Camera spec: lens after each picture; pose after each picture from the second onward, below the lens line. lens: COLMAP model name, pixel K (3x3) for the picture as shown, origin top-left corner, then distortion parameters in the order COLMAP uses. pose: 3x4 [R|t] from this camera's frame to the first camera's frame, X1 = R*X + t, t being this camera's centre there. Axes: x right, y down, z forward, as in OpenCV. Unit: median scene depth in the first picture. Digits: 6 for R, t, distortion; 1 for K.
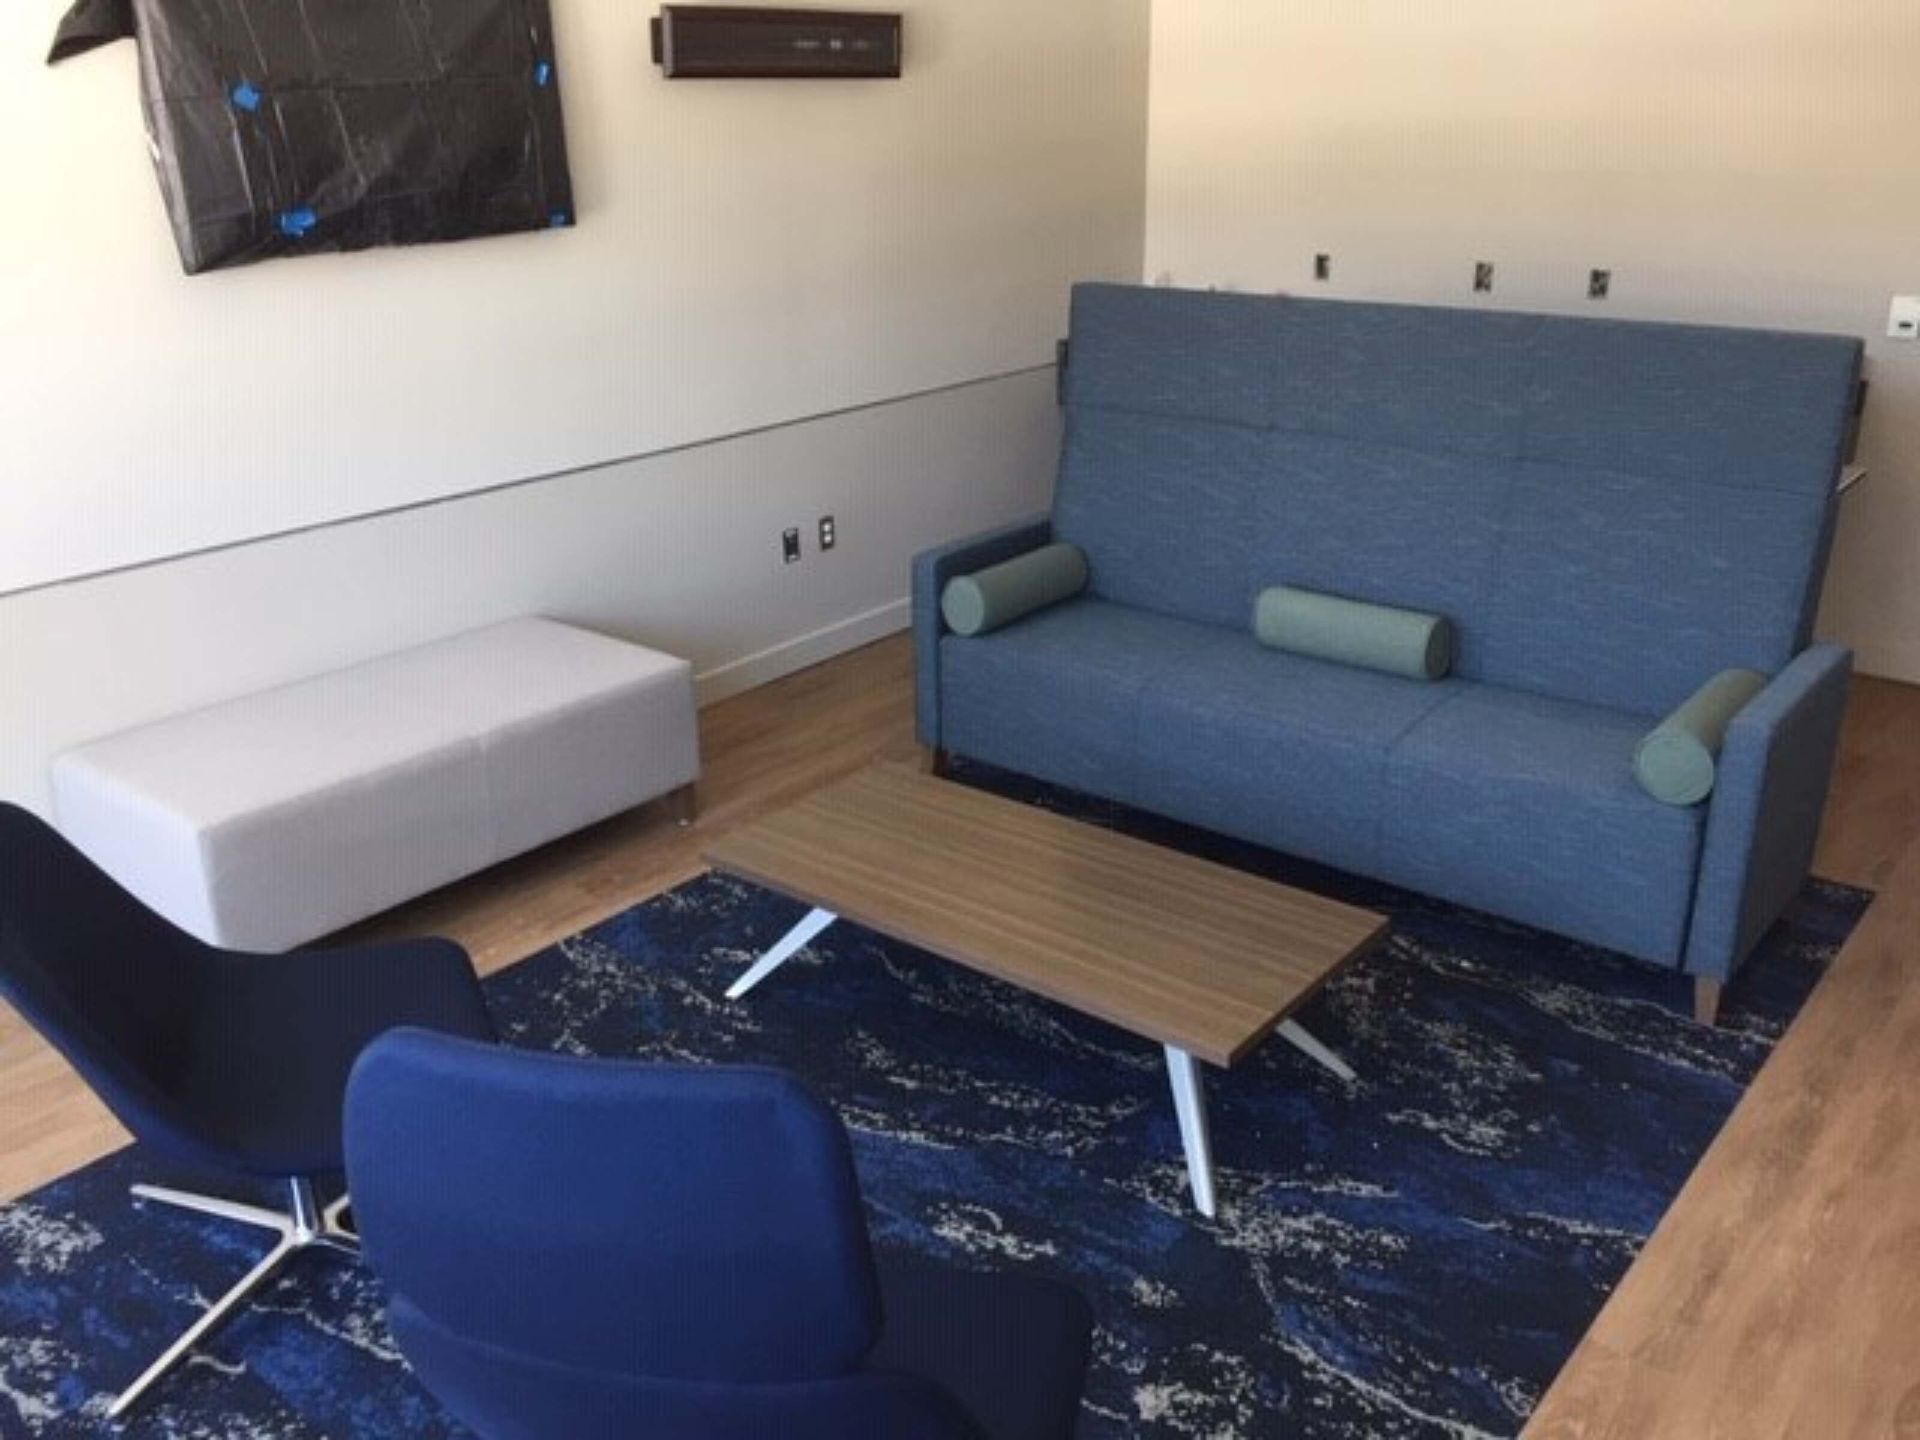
lens RADIAL K [[1613.6, 0, 964.7], [0, 1613.6, 726.7], [0, 0, 1]] dist [0.008827, 0.002492]
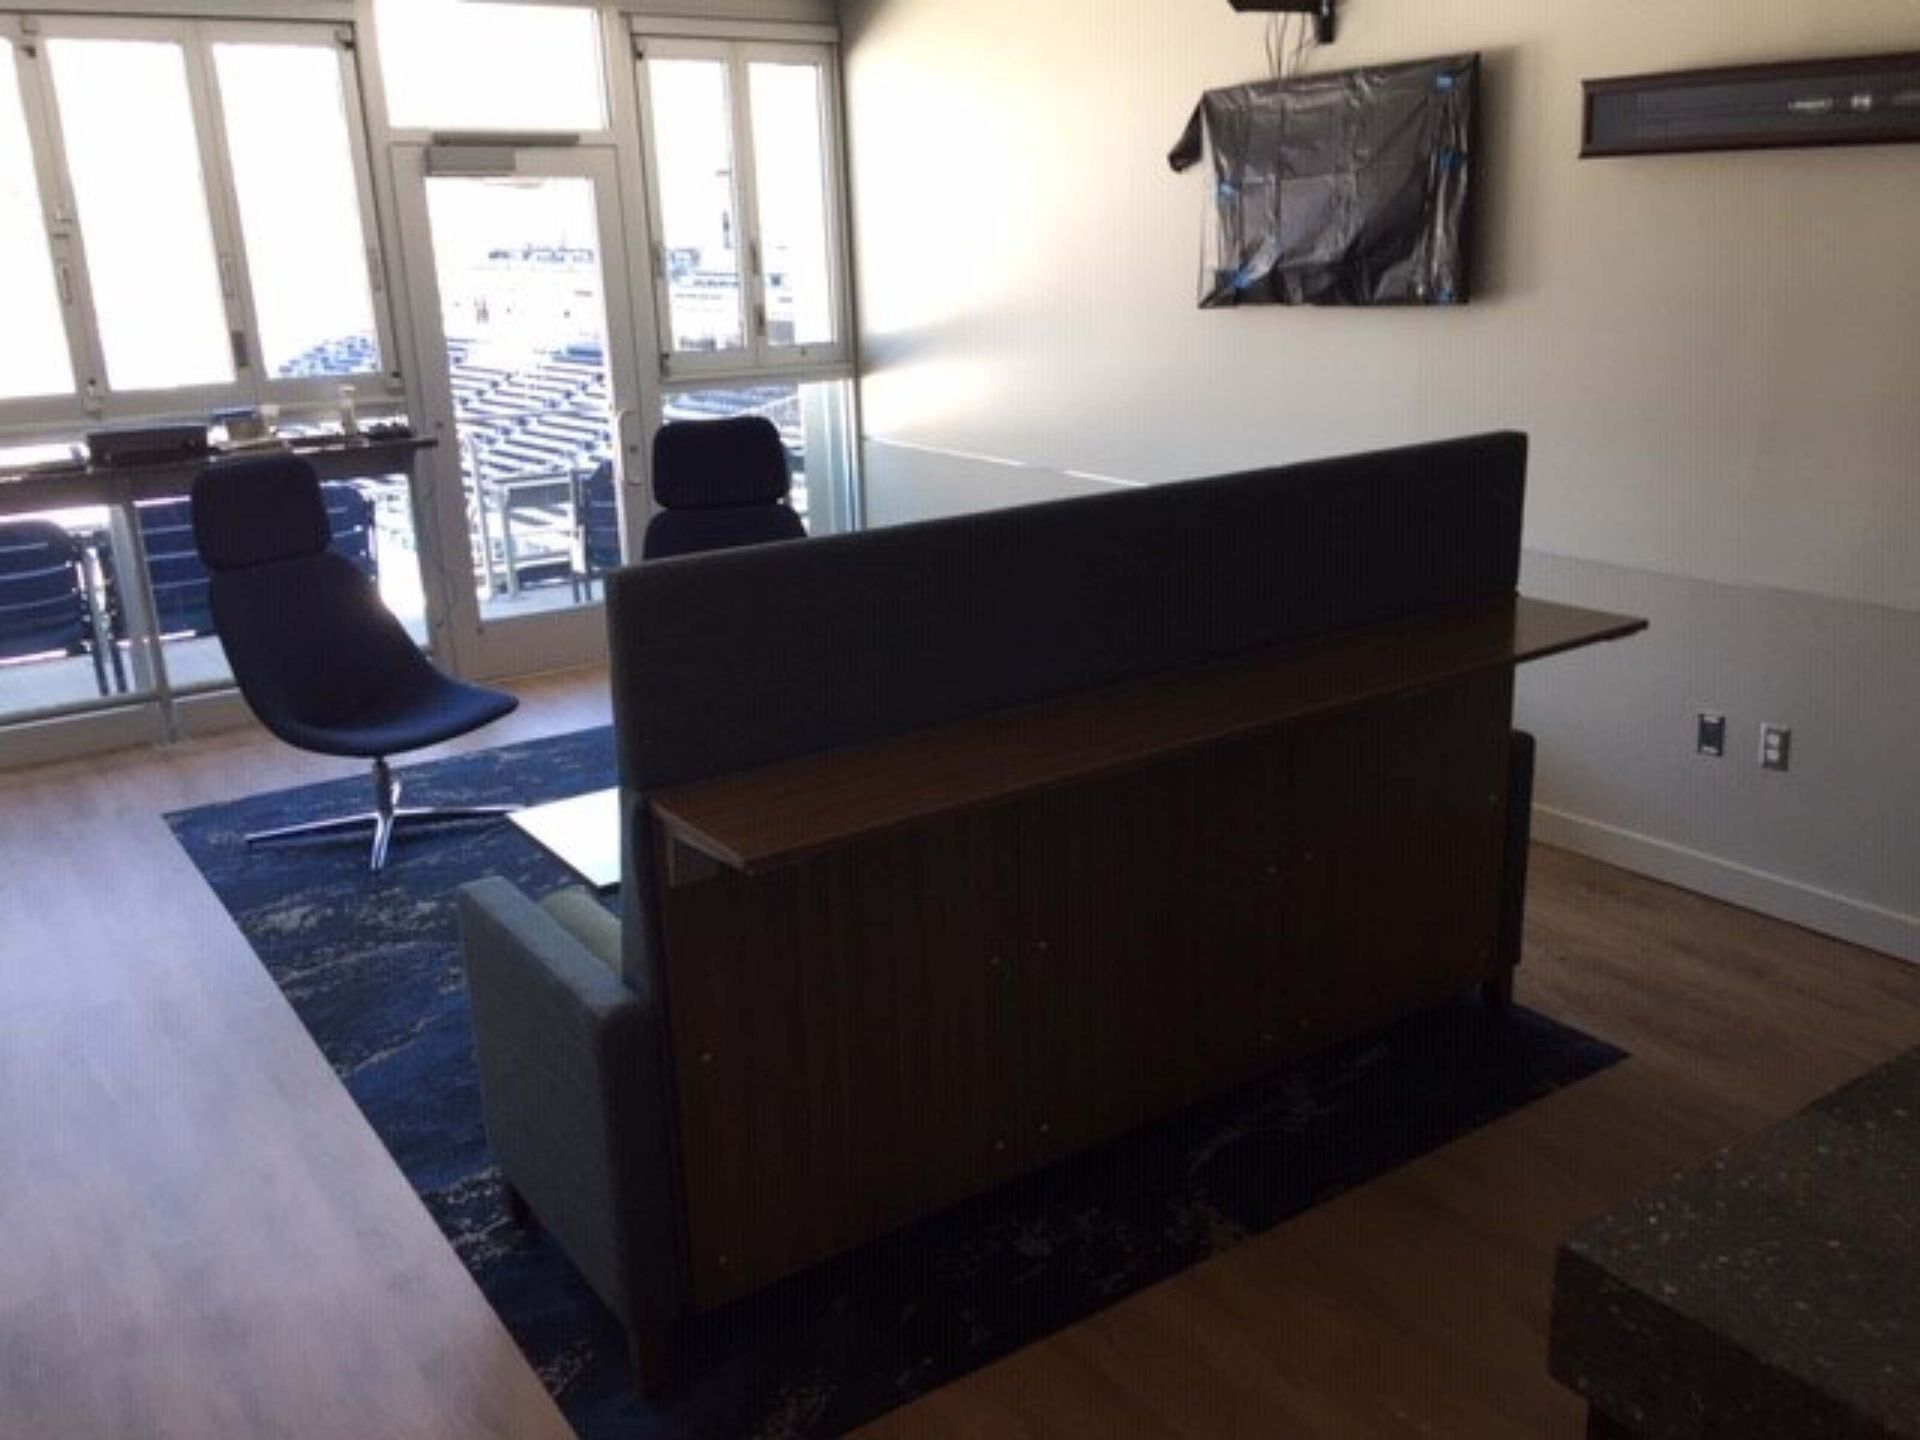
lens RADIAL K [[1613.6, 0, 957.7], [0, 1613.6, 712.6], [0, 0, 1]] dist [0.008827, 0.002492]
pose [[-0.264084, 0.292746, -0.918999, 1.165375], [-0.330607, 0.867625, 0.371384, -0.480893], [0.906068, 0.401904, -0.132342, 1.260118]]
